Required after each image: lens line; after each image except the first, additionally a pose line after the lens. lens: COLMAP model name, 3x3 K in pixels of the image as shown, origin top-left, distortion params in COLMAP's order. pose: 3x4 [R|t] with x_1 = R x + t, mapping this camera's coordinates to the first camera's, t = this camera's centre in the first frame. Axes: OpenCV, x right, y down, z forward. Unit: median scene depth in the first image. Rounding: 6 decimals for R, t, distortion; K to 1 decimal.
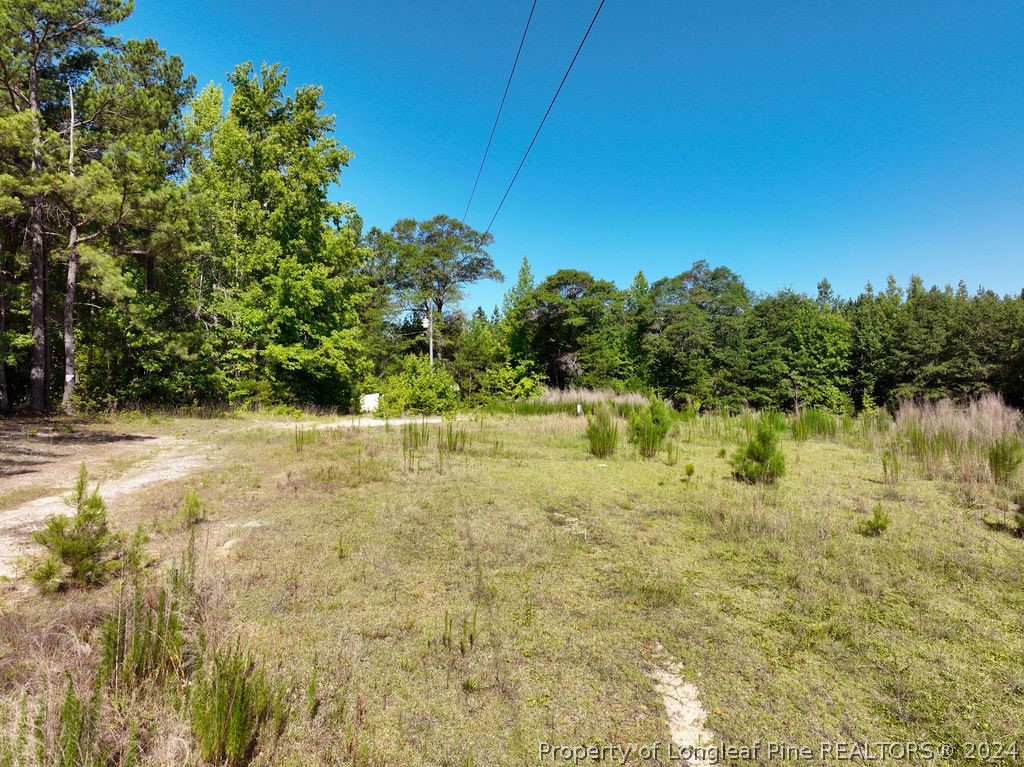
lens RADIAL K [[727.1, 0, 514.3], [0, 727.1, 378.4], [0, 0, 1]] dist [-0.001074, 0.012921]
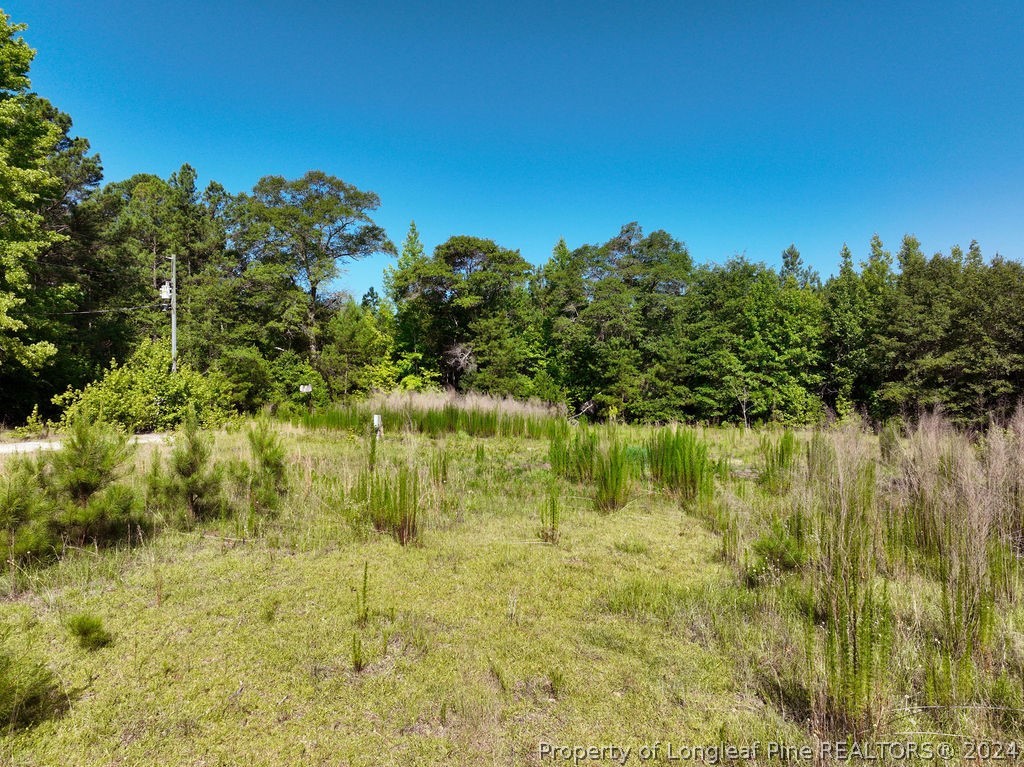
lens RADIAL K [[727.1, 0, 509.7], [0, 727.1, 388.8], [0, 0, 1]] dist [-0.001074, 0.012921]
pose [[0.999964, -0.000207, -0.008525, 0.137327], [0.000323, 0.999908, 0.013592, 0.003204], [0.008521, -0.013594, 0.999871, 0.231551]]
